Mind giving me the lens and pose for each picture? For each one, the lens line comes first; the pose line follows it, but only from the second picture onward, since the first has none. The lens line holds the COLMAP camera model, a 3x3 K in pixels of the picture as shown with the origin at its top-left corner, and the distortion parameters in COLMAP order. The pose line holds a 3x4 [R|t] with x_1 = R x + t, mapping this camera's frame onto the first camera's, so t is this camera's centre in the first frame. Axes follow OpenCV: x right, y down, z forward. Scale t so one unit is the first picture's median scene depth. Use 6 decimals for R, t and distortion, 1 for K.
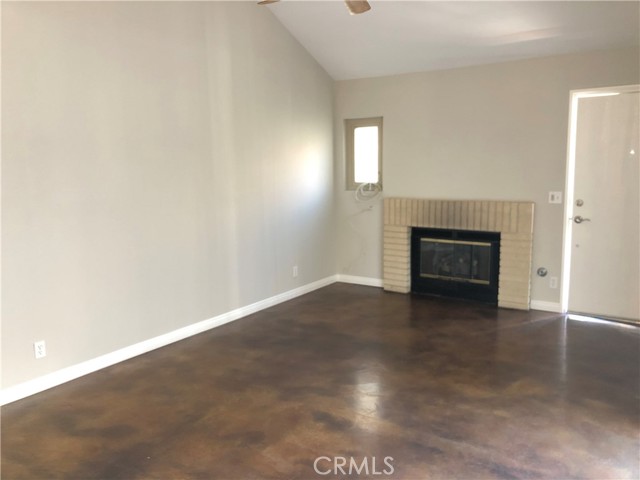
lens RADIAL K [[523.4, 0, 320.0], [0, 523.4, 240.0], [0, 0, 1]] dist [0.014734, -0.006002]
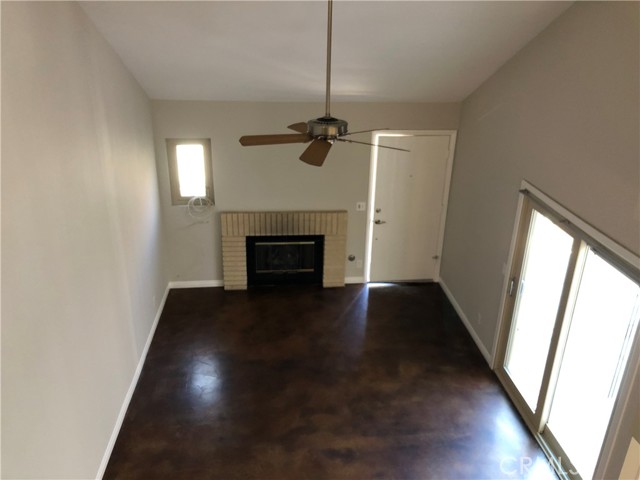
lens RADIAL K [[523.4, 0, 320.0], [0, 523.4, 240.0], [0, 0, 1]] dist [0.014734, -0.006002]
pose [[0.761097, -0.224468, 0.608561, -0.442908], [0.059175, 0.958328, 0.279473, -0.358035], [-0.645933, -0.176694, 0.742664, 0.050414]]
